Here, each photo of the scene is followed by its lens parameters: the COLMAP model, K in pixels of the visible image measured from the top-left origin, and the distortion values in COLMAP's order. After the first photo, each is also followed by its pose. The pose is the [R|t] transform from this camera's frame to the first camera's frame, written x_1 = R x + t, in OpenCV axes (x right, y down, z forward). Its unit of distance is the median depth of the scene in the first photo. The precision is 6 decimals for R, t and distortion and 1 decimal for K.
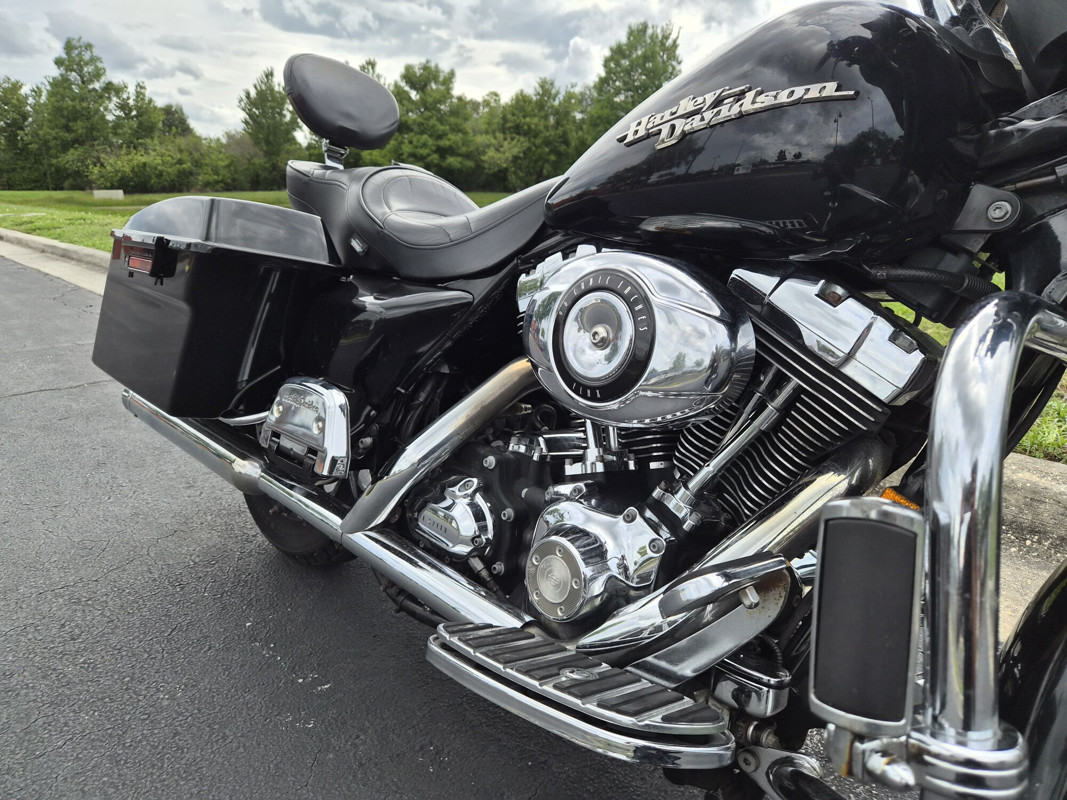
lens RADIAL K [[724.6, 0, 531.7], [0, 724.6, 393.1], [0, 0, 1]] dist [0.043252, -0.047952]
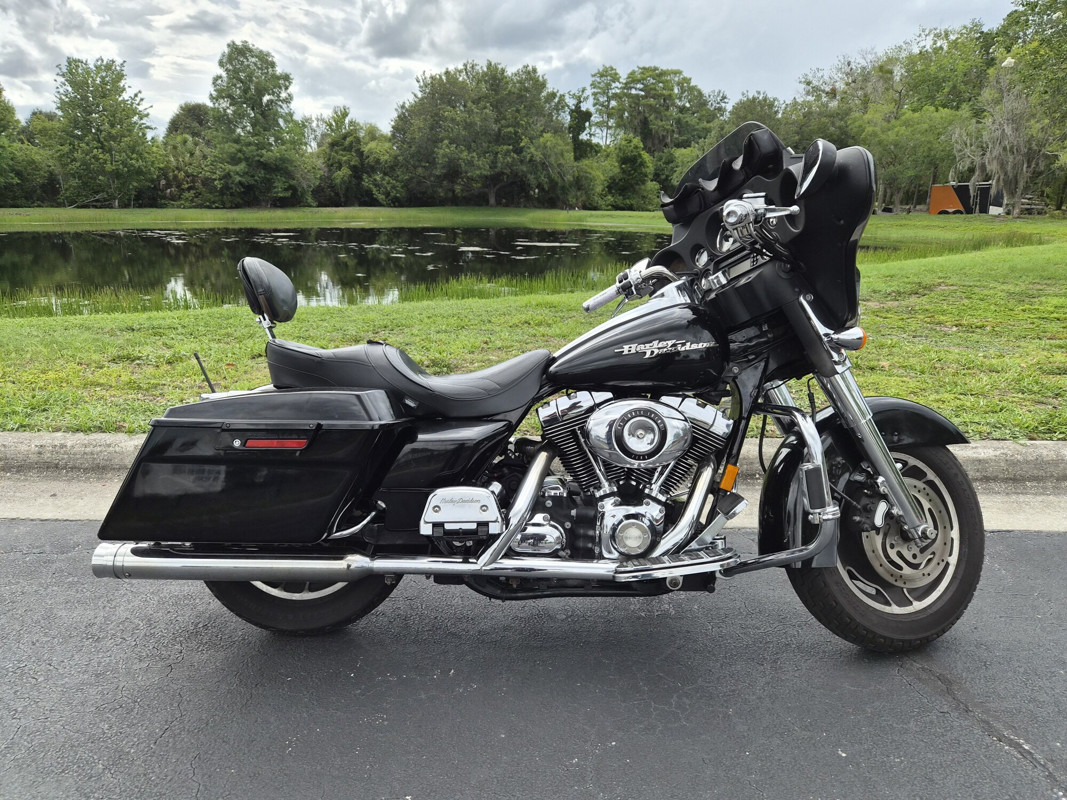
lens RADIAL K [[709.3, 0, 533.5], [0, 709.3, 400.0], [0, 0, 1]] dist [0.045181, -0.038875]
pose [[0.707500, -0.175042, 0.684693, -1.284123], [0.186831, 0.980698, 0.057662, -0.284180], [-0.681570, 0.087126, 0.726547, -0.377816]]
